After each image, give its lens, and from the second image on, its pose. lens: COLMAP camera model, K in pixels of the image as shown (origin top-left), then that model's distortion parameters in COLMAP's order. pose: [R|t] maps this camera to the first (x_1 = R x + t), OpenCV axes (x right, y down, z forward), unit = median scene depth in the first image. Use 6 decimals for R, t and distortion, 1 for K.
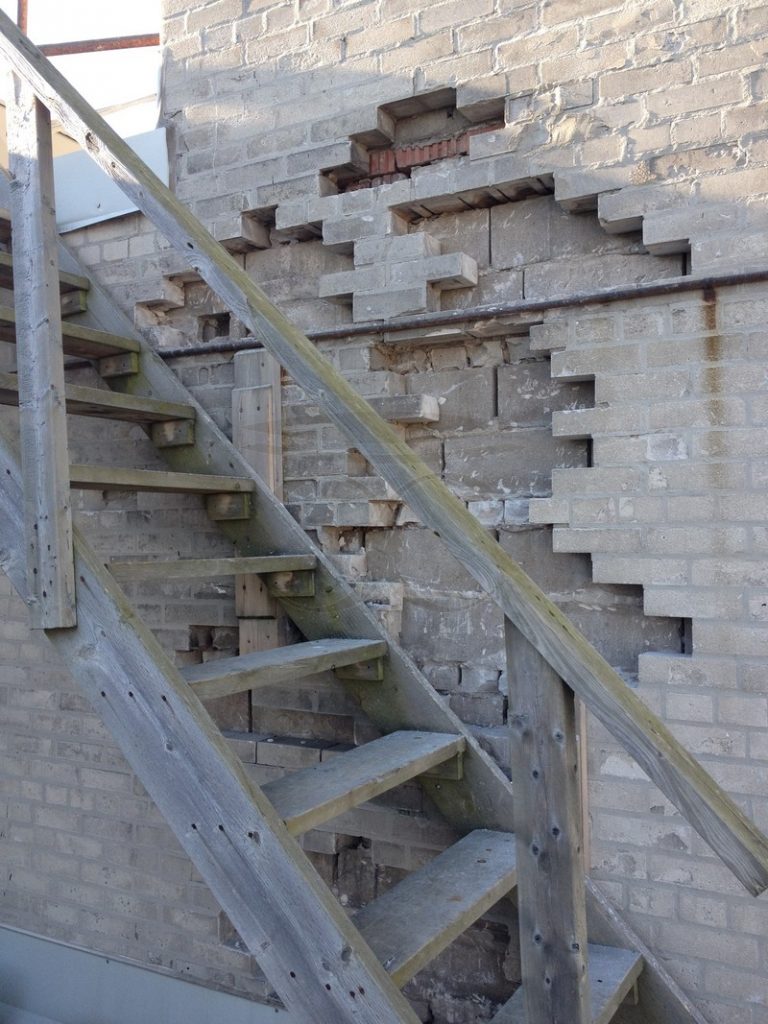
lens RADIAL K [[955.8, 0, 388.4], [0, 955.8, 518.6], [0, 0, 1]] dist [0.132324, -0.271865]
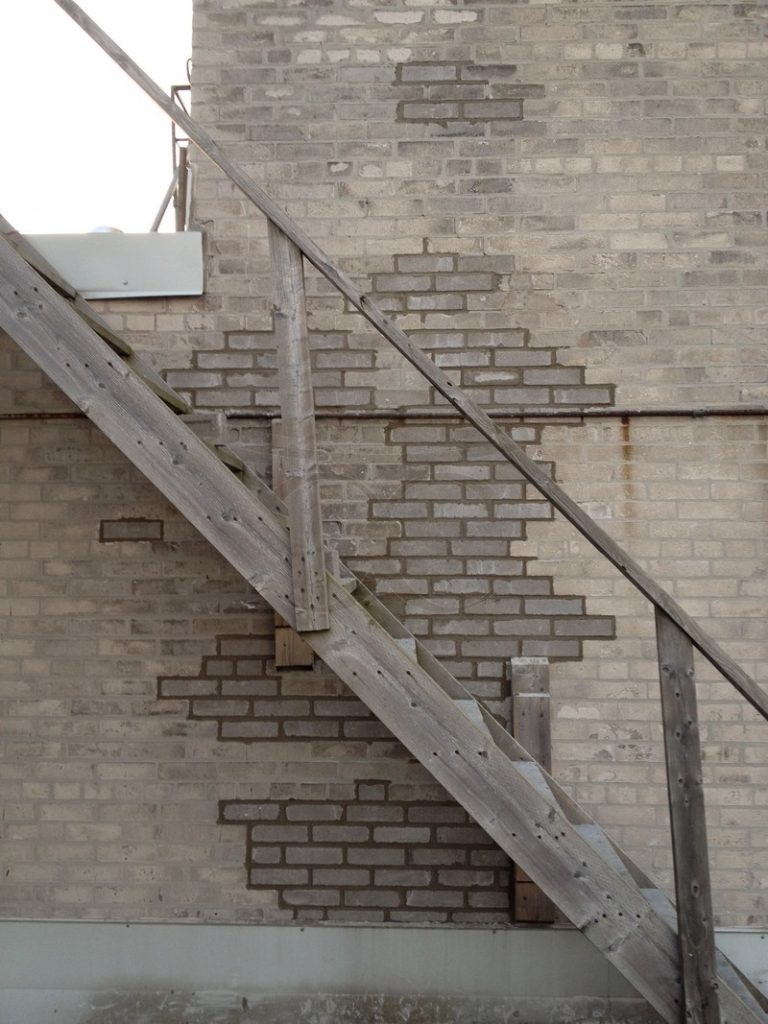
lens RADIAL K [[955.8, 0, 388.4], [0, 955.8, 518.6], [0, 0, 1]] dist [0.132324, -0.271865]
pose [[0.884491, 0.024780, 0.465899, -0.648213], [-0.014910, 0.999580, -0.024861, -0.012845], [-0.466319, 0.015043, 0.884489, -0.217654]]
